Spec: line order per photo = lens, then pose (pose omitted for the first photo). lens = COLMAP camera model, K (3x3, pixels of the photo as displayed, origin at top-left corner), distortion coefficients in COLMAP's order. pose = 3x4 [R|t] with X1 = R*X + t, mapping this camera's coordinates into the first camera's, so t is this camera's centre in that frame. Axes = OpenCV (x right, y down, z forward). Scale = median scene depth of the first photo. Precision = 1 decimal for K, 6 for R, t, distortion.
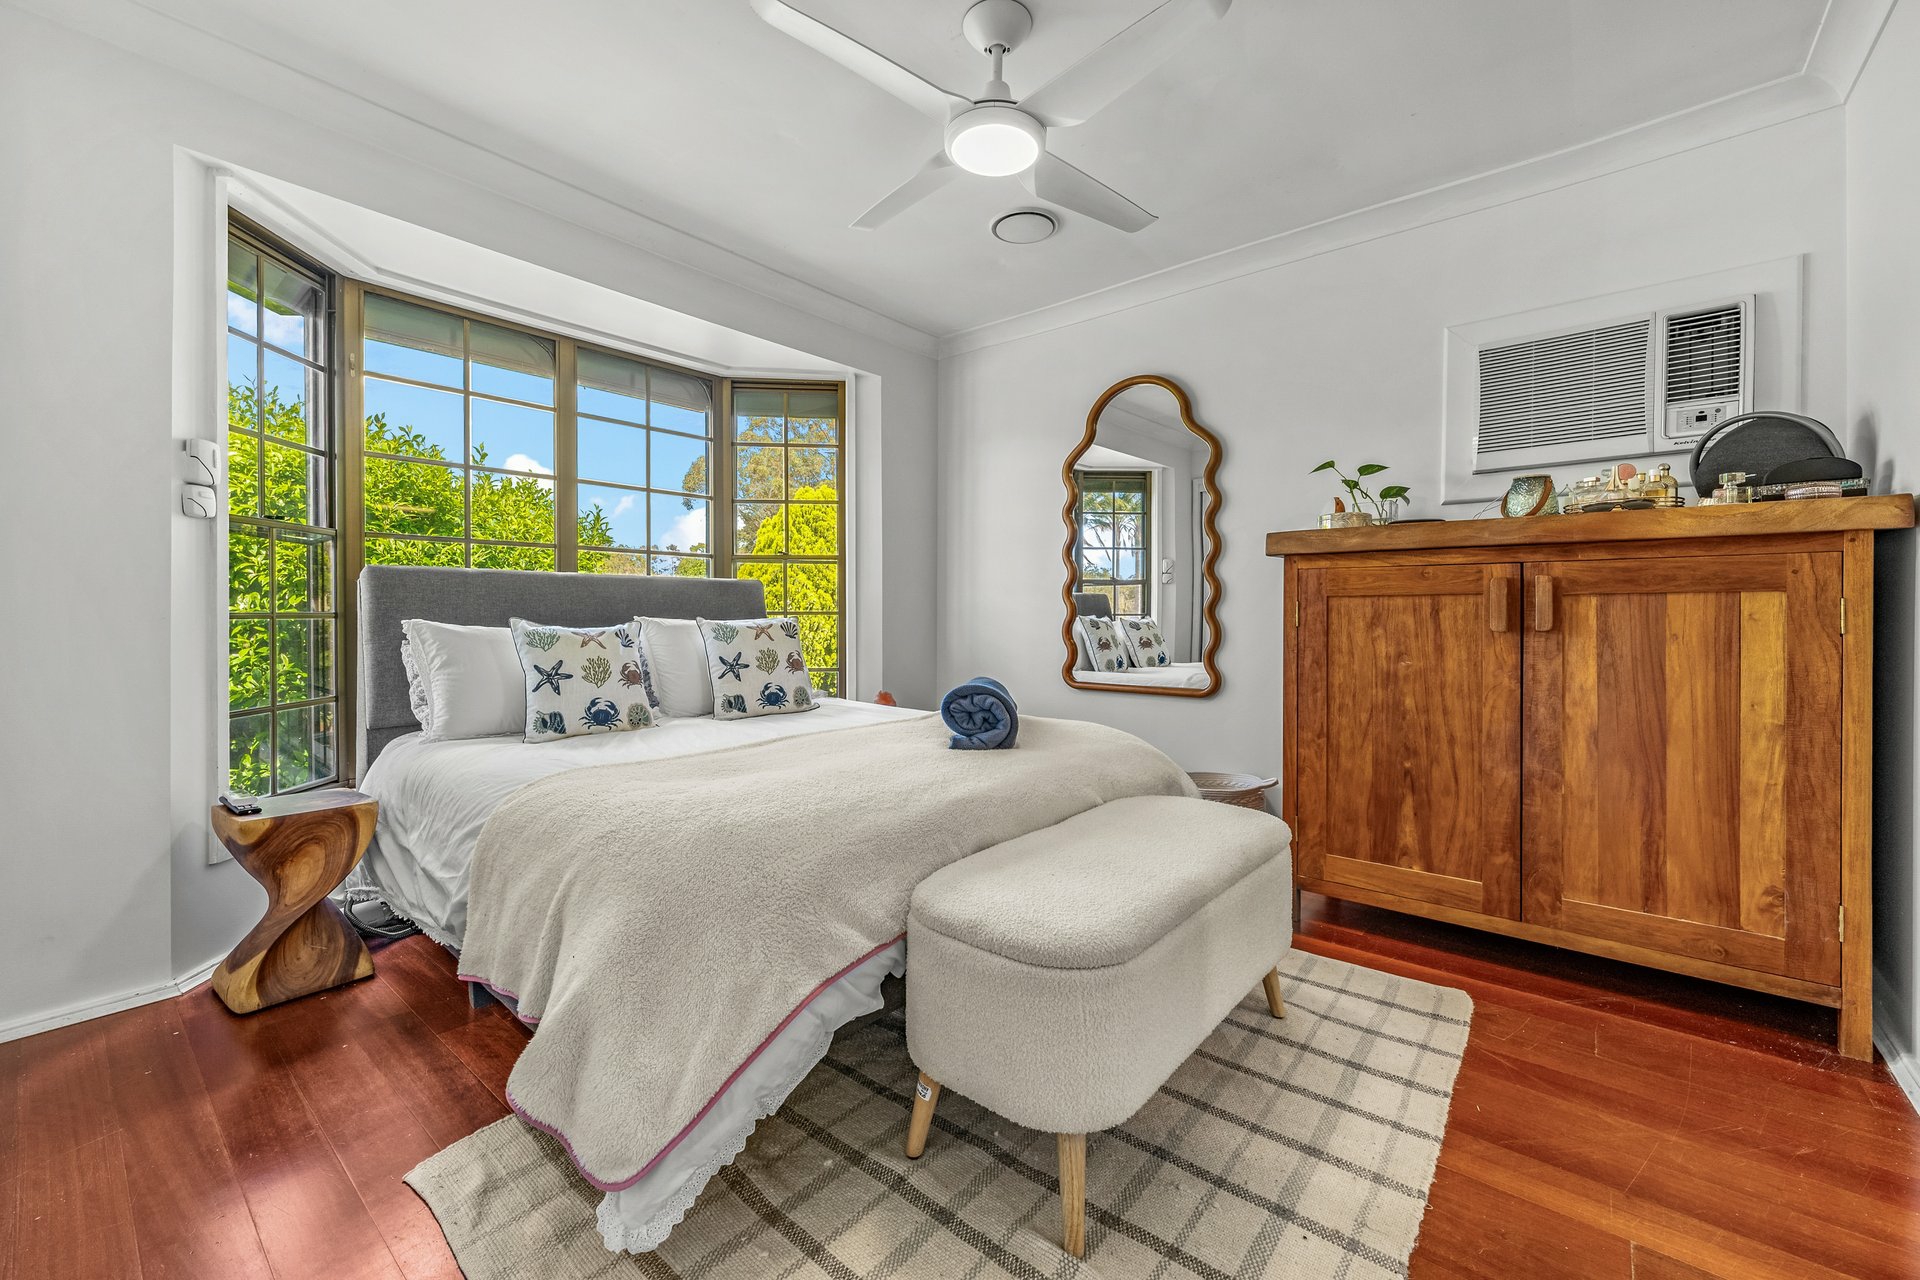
lens RADIAL K [[772.3, 0, 957.3], [0, 772.3, 610.7], [0, 0, 1]] dist [-0.001598, 0.001187]
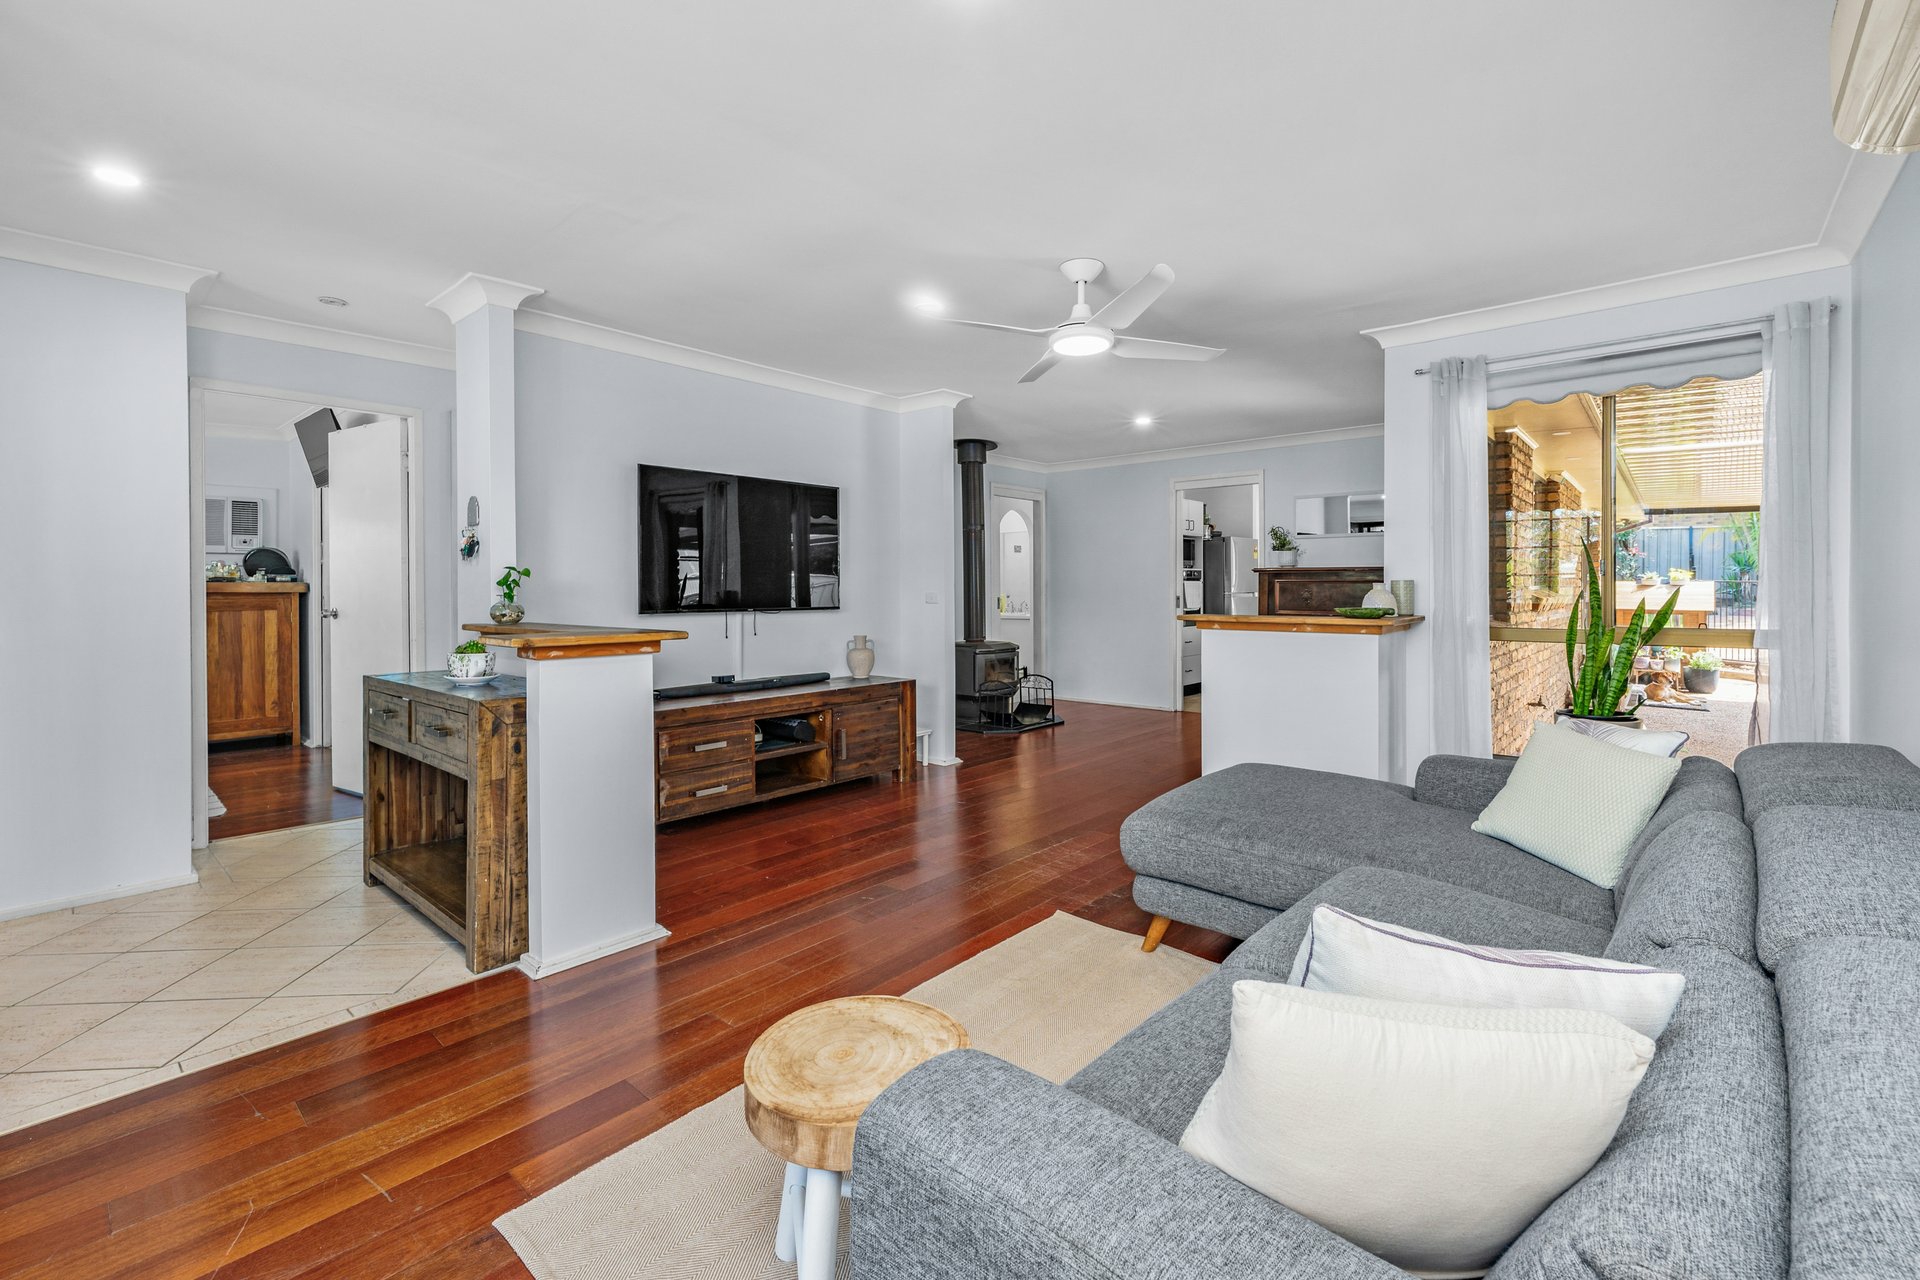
lens RADIAL K [[831.0, 0, 964.3], [0, 831.0, 588.4], [0, 0, 1]] dist [-0.000526, 0.000021]
pose [[0.027875, -0.007020, 0.999587, -2.234257], [0.008237, 0.999943, 0.006793, -0.108817], [-0.999577, 0.008044, 0.027931, -1.901126]]
